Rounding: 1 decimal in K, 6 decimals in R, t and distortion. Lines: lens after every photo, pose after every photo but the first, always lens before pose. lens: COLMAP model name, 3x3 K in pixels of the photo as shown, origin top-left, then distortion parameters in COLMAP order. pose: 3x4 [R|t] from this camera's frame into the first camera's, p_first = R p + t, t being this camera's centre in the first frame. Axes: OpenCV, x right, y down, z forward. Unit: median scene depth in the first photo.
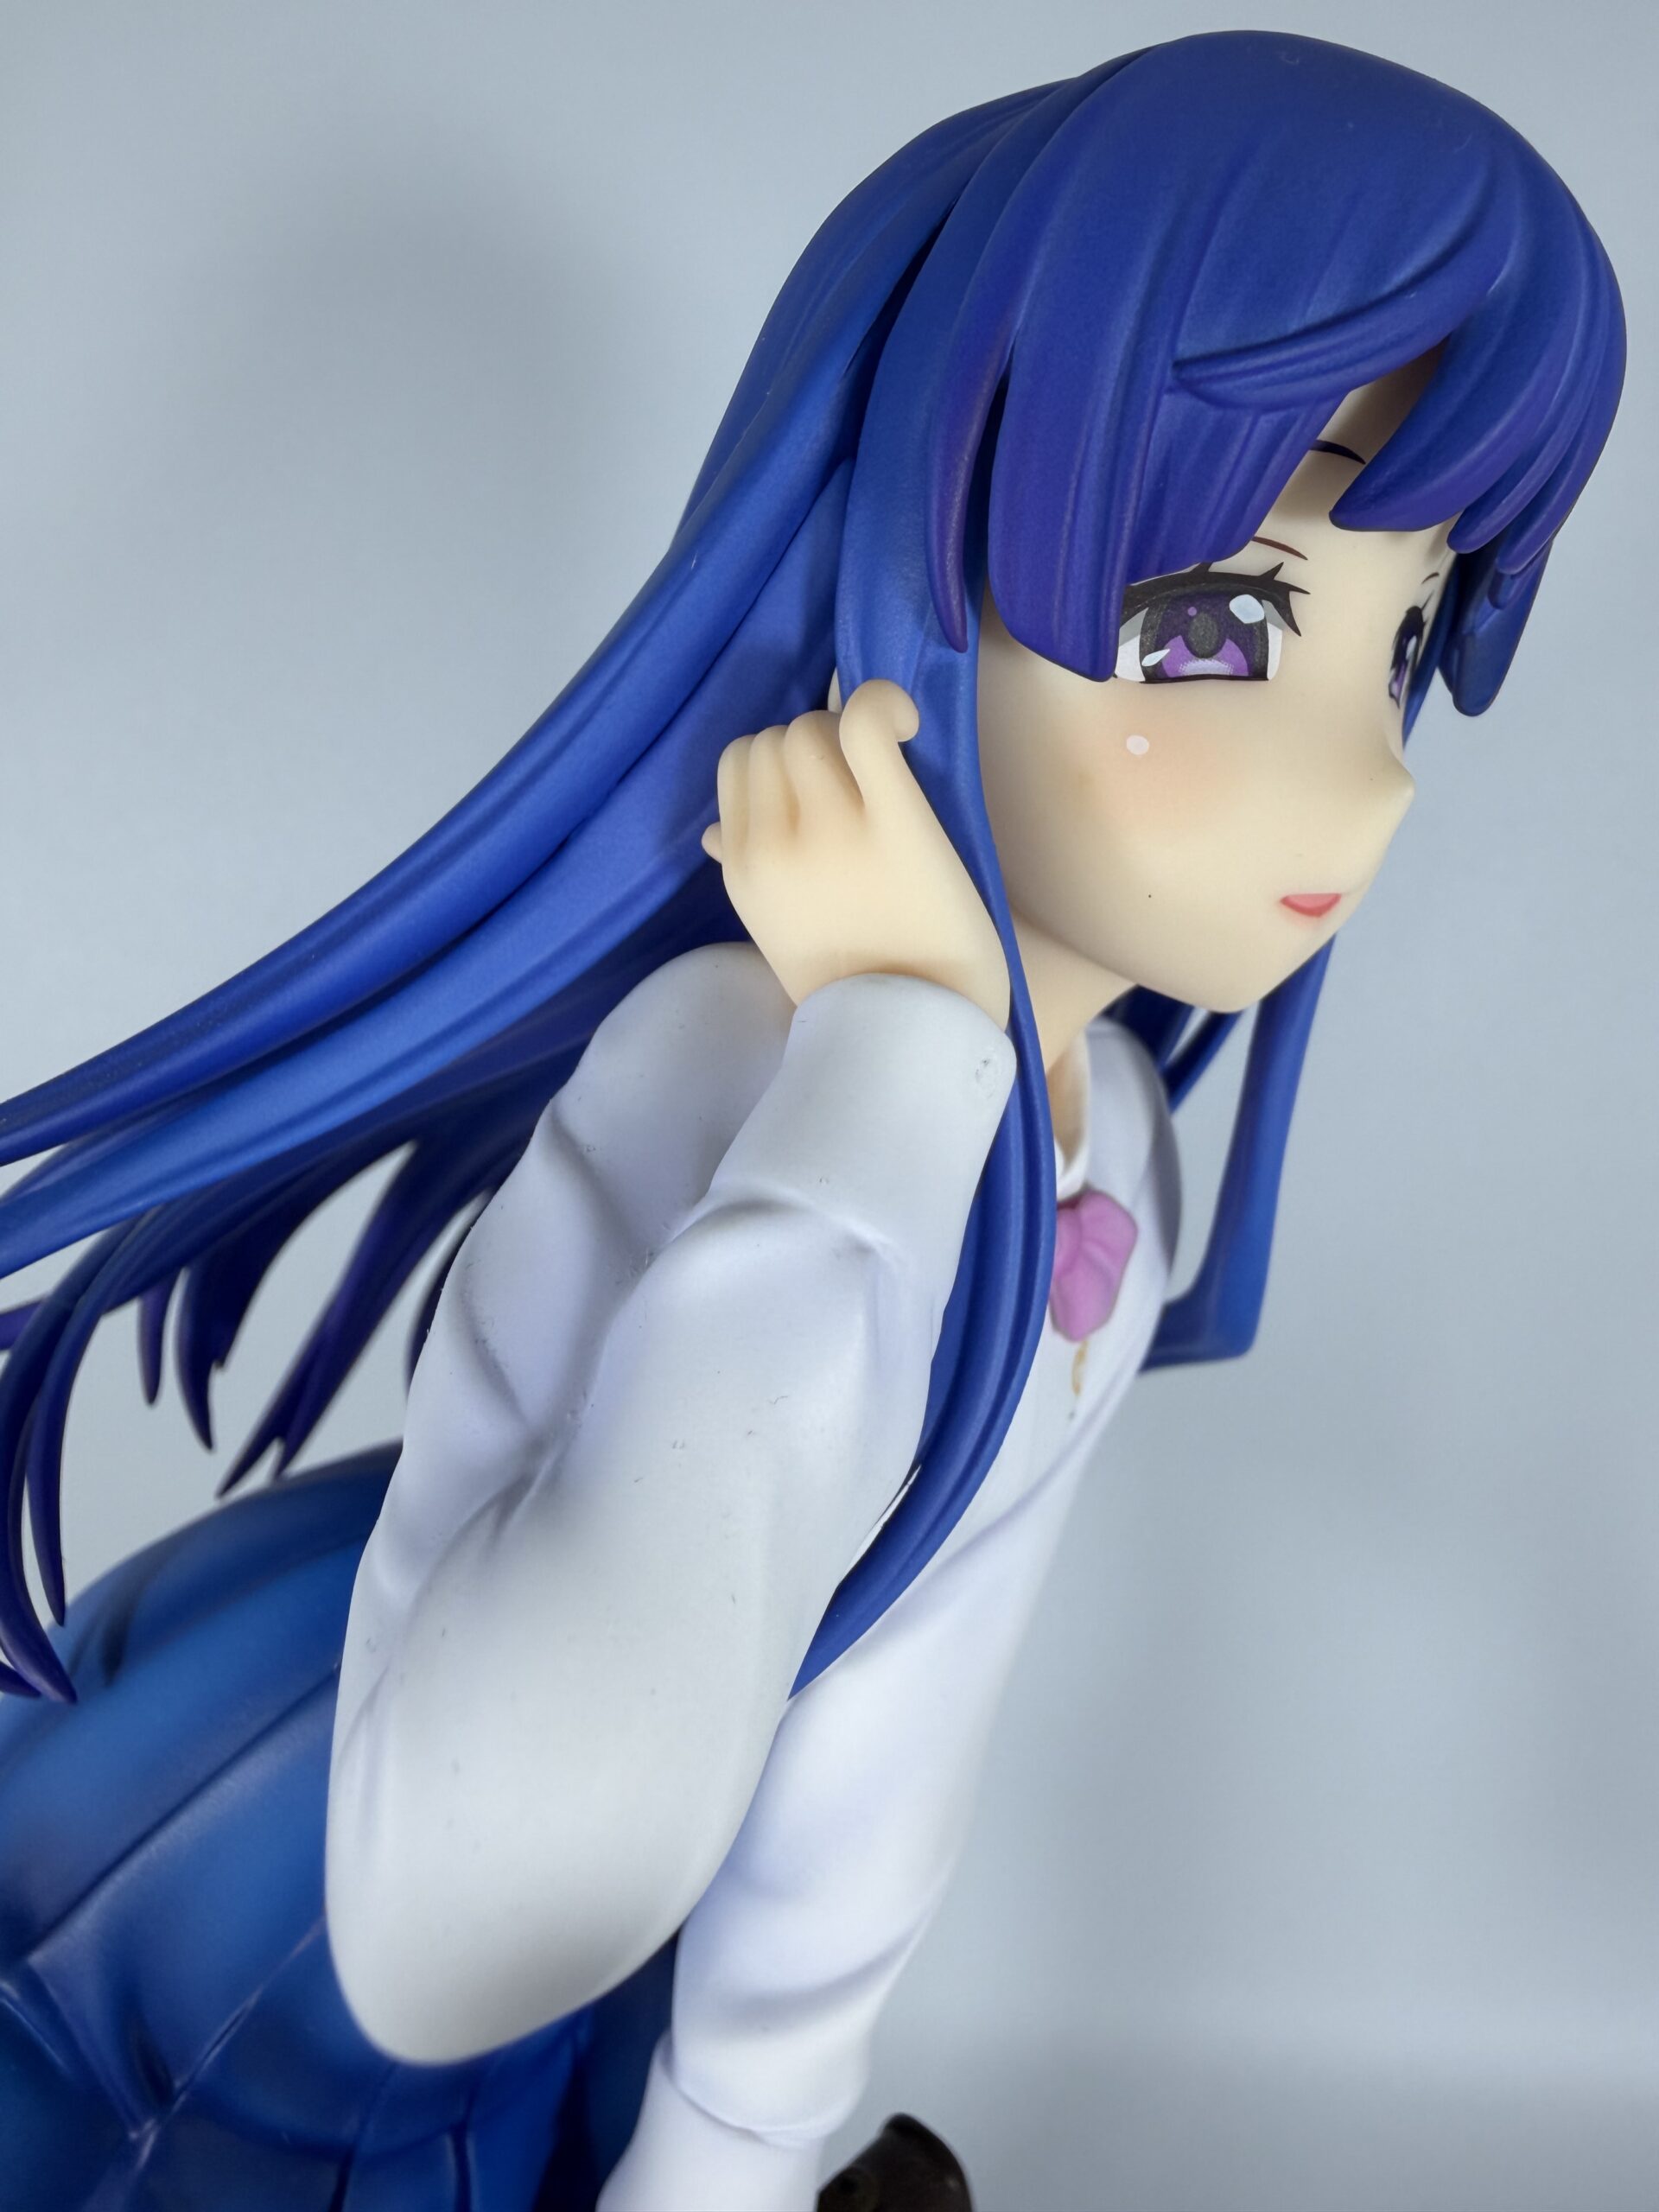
lens RADIAL K [[1622.3, 0, 828.8], [0, 1622.3, 929.3], [0, 0, 1]] dist [0.010551, 0.007278]
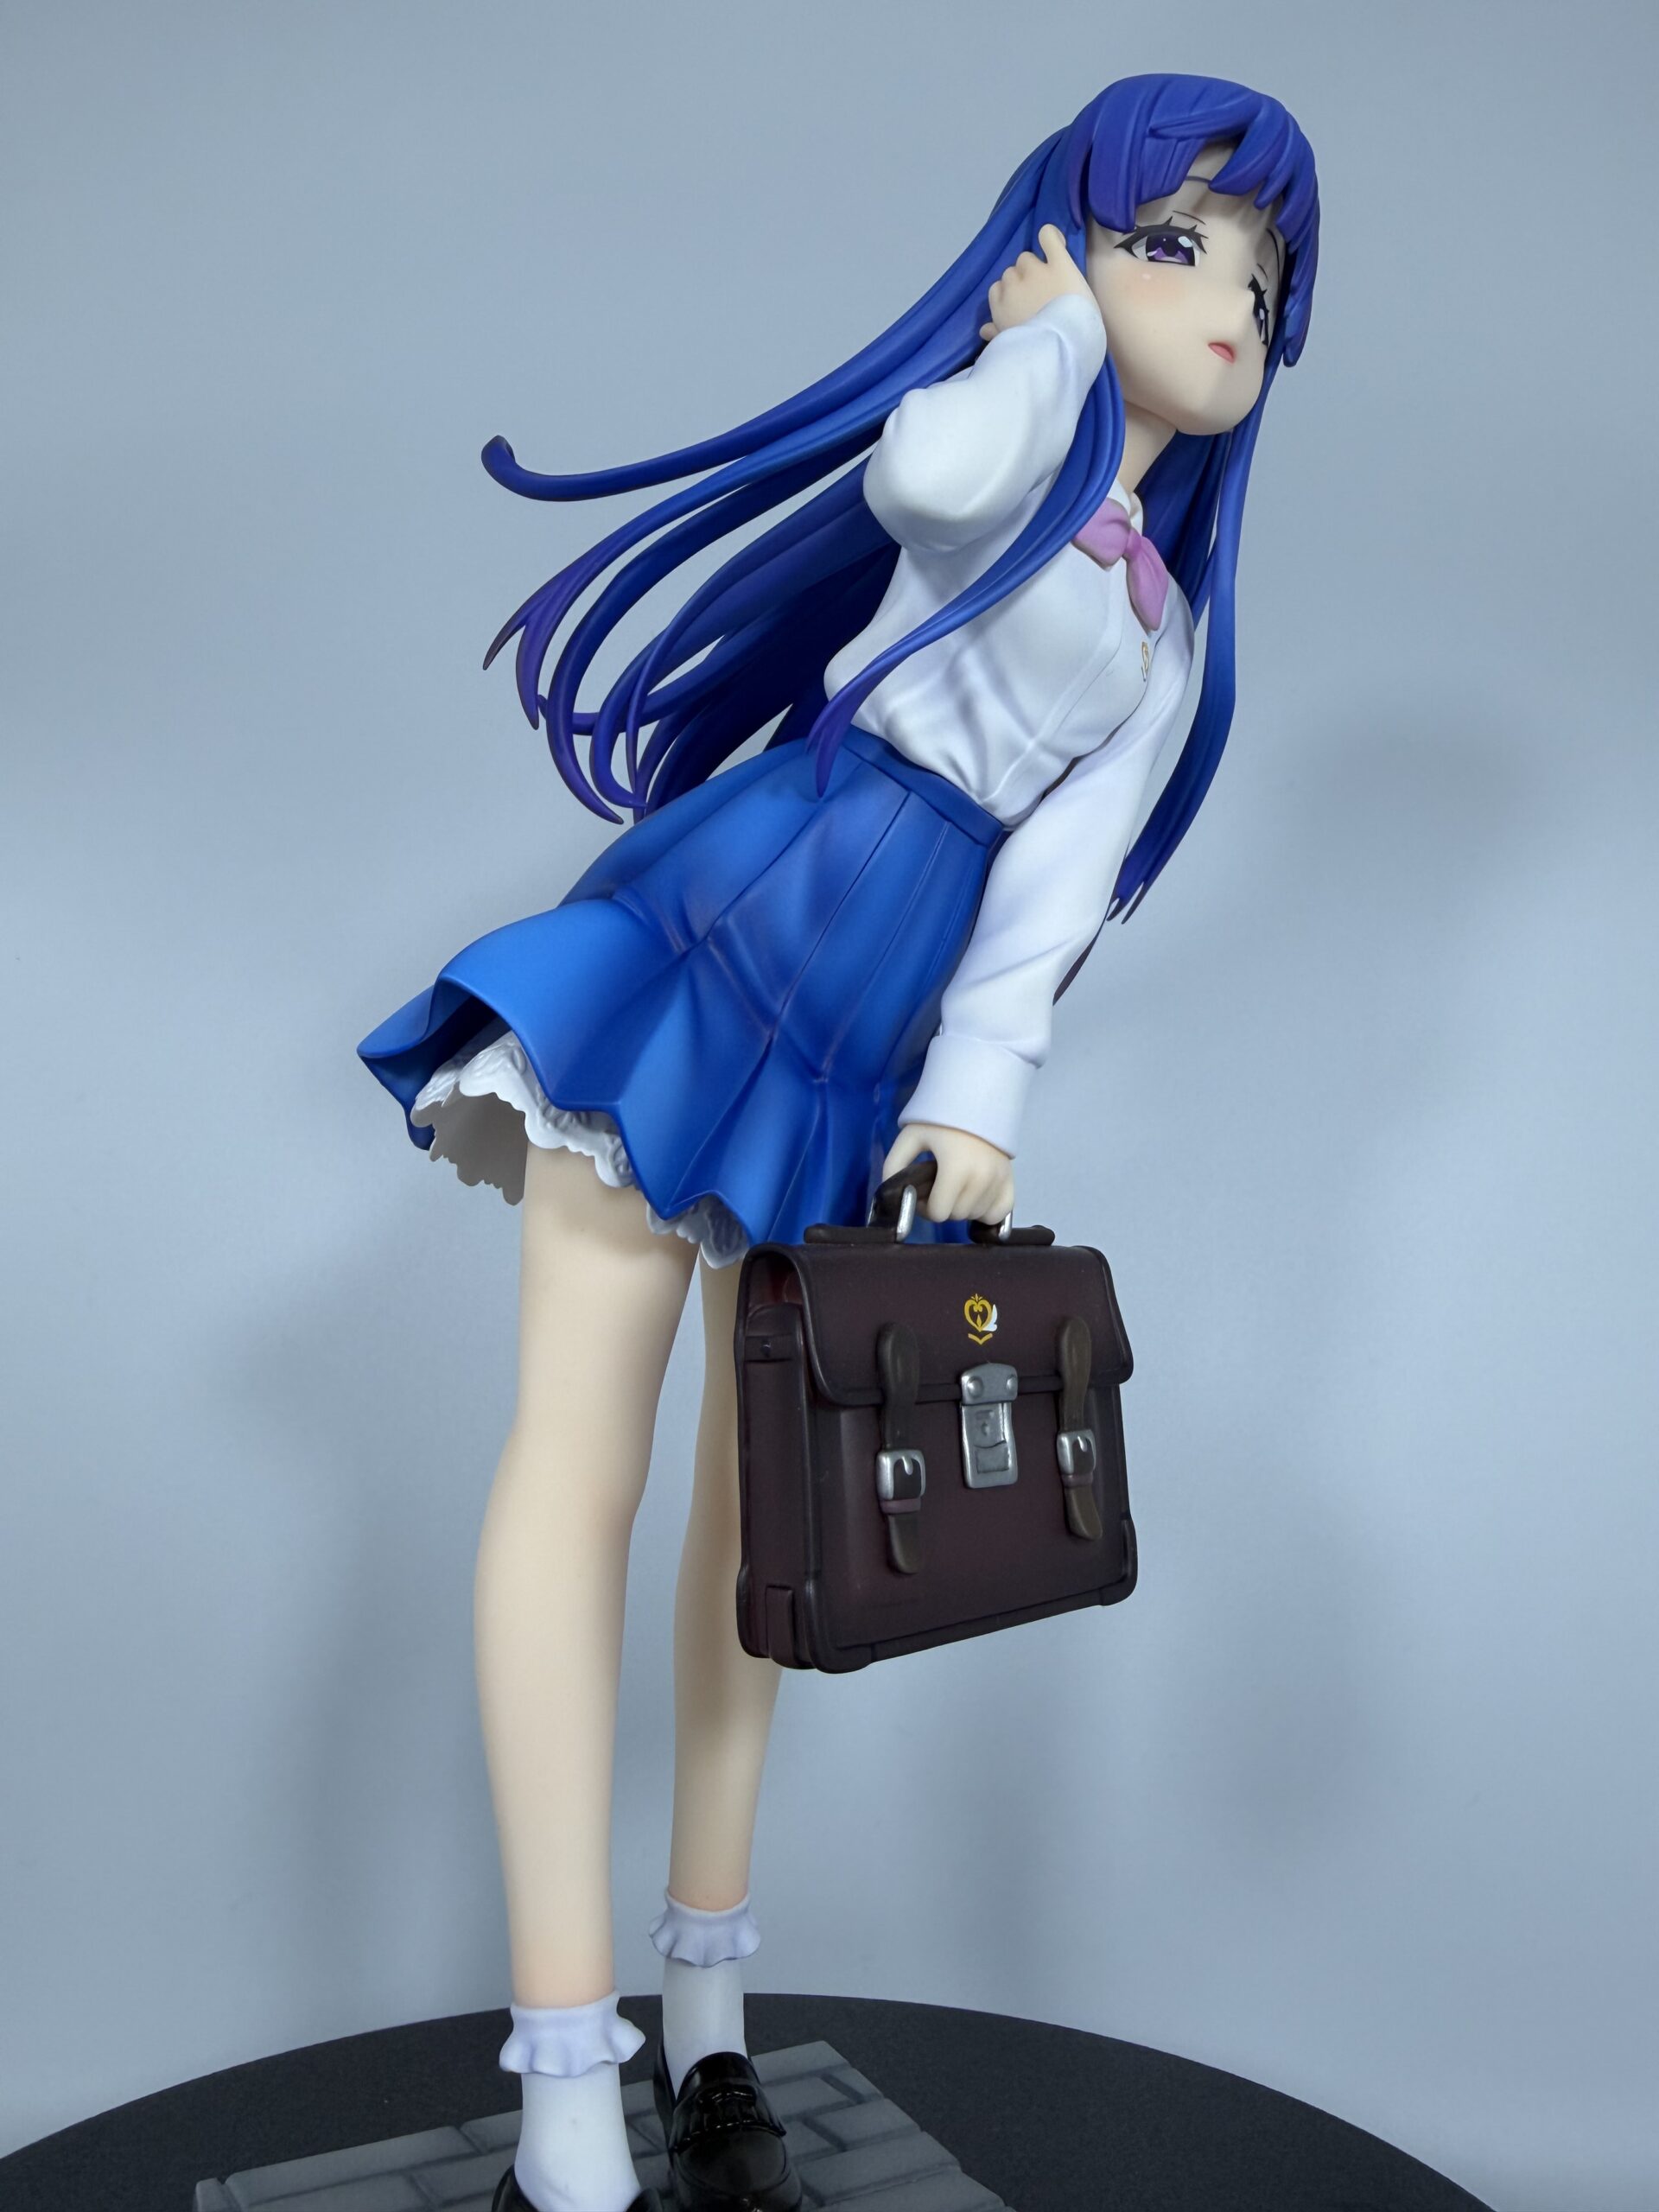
lens RADIAL K [[1608.5, 0, 825.0], [0, 1608.5, 957.8], [0, 0, 1]] dist [-0.008647, 0.040318]
pose [[0.998706, 0.007481, -0.050312, -0.197789], [-0.027523, 0.911290, -0.410844, 2.006370], [0.042775, 0.411696, 0.910317, -0.974437]]
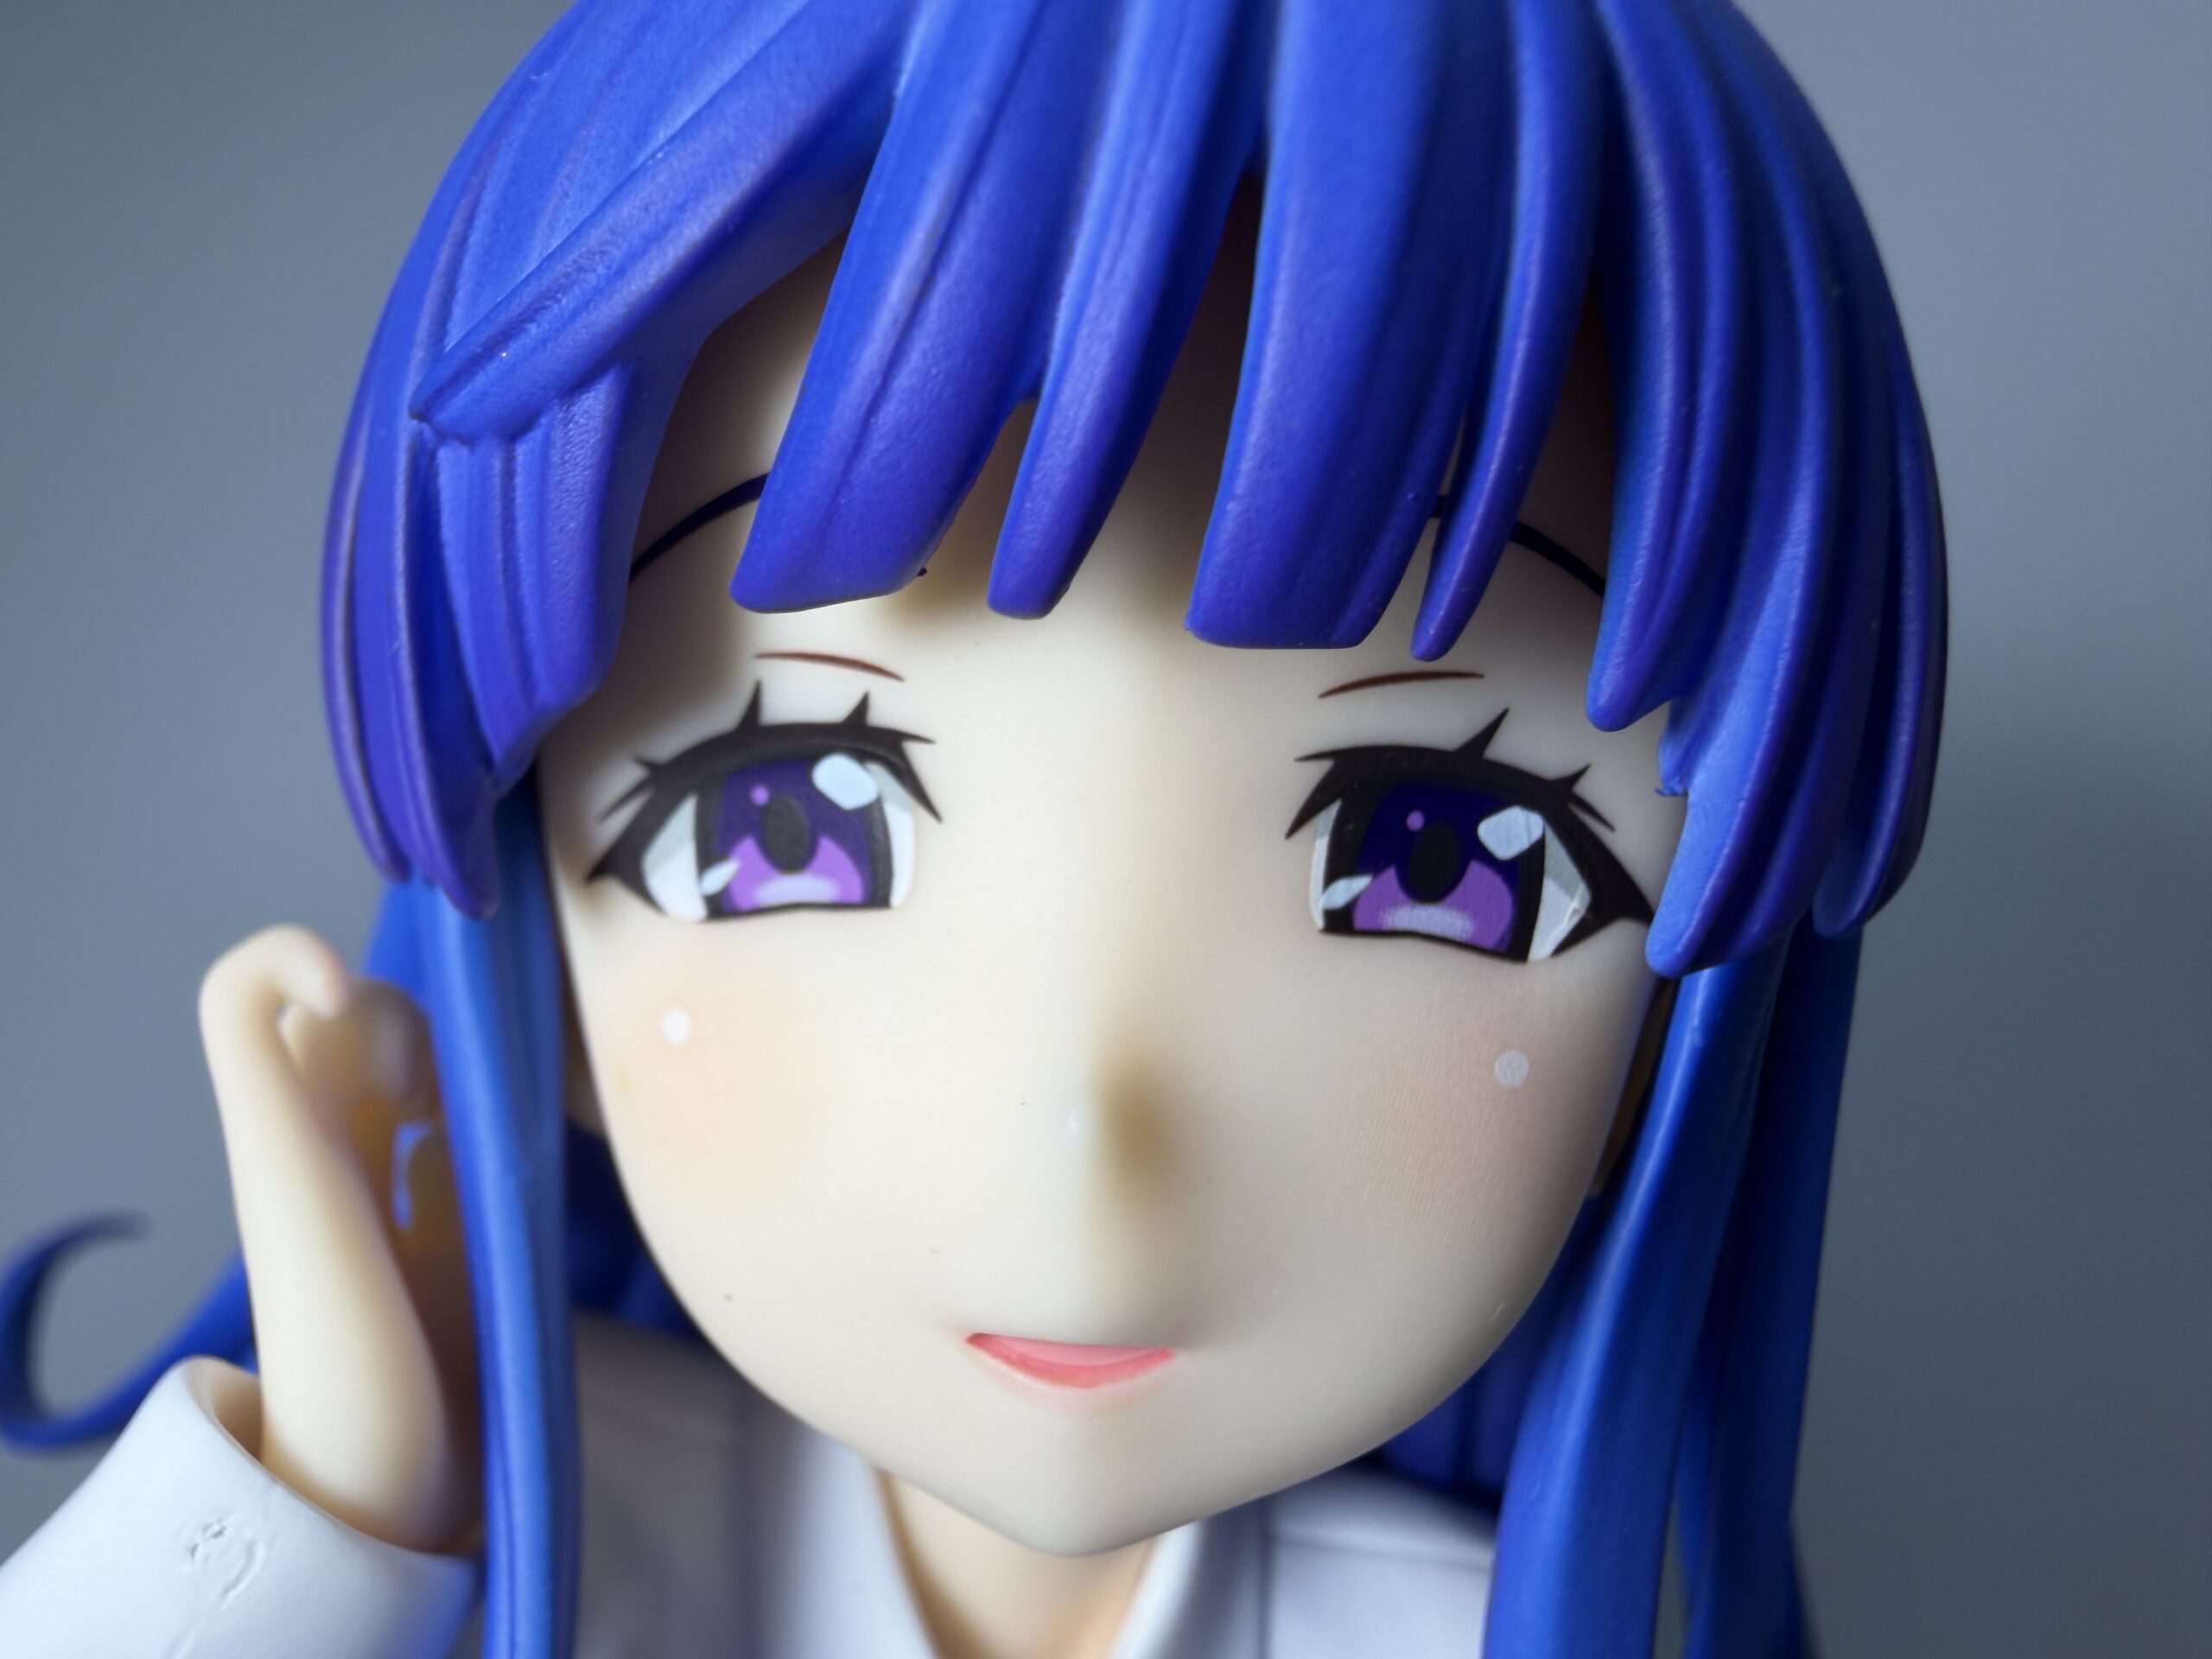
lens RADIAL K [[1635.3, 0, 900.1], [0, 1635.3, 854.9], [0, 0, 1]] dist [0.007354, 0.004318]
pose [[0.704040, -0.069280, -0.706773, 0.660871], [-0.096836, 0.976569, -0.192187, -0.067655], [0.703527, 0.203749, 0.680835, 0.639124]]
